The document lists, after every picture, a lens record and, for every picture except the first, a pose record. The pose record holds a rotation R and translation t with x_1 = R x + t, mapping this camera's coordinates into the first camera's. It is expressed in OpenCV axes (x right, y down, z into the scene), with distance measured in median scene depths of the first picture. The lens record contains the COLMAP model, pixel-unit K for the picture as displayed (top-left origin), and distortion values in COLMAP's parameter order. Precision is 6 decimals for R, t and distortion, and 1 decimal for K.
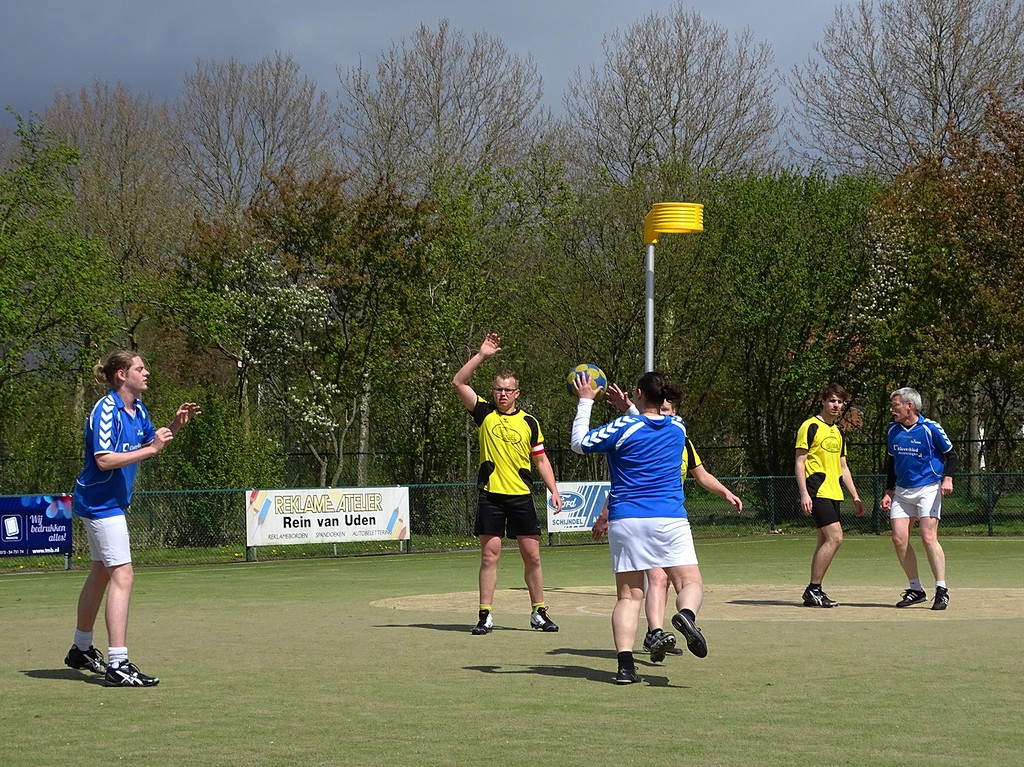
lens RADIAL K [[598.3, 0, 512.3], [0, 598.3, 399.4], [0, 0, 1]] dist [0.002012, 0.001115]
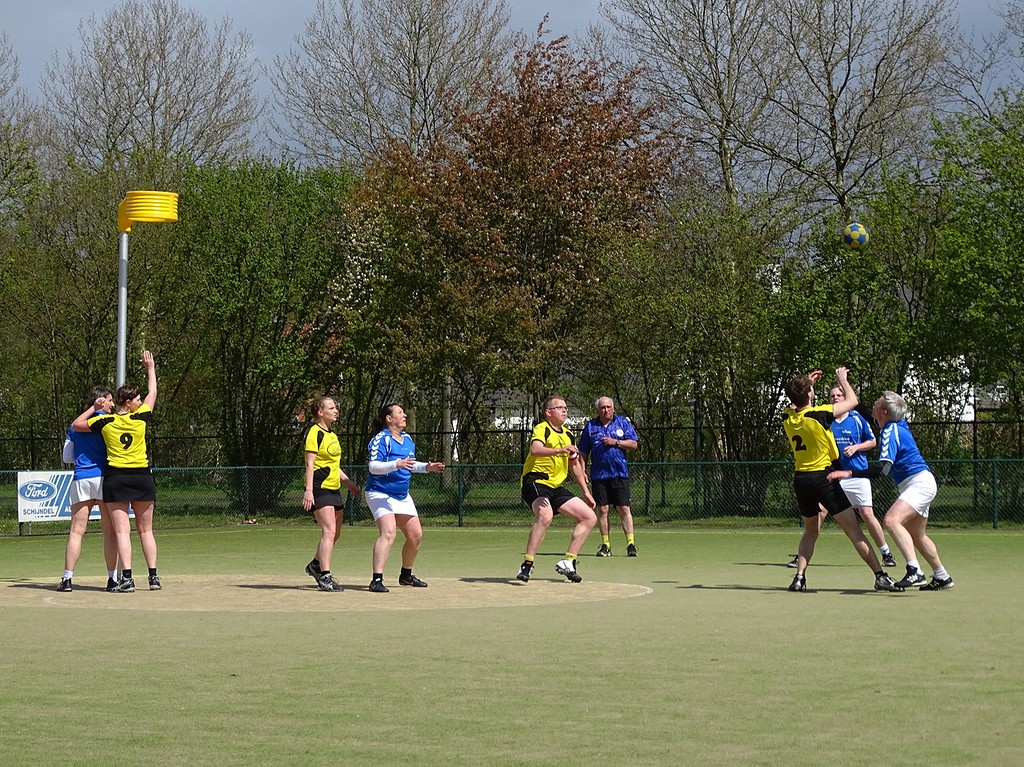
lens RADIAL K [[596.8, 0, 512.0], [0, 596.8, 383.5], [0, 0, 1]] dist [0.001295, 0.000939]
pose [[0.999211, 0.011704, 0.037955, 0.840958], [-0.011616, 0.999929, -0.002545, -0.012637], [-0.037982, 0.002102, 0.999276, -0.012723]]
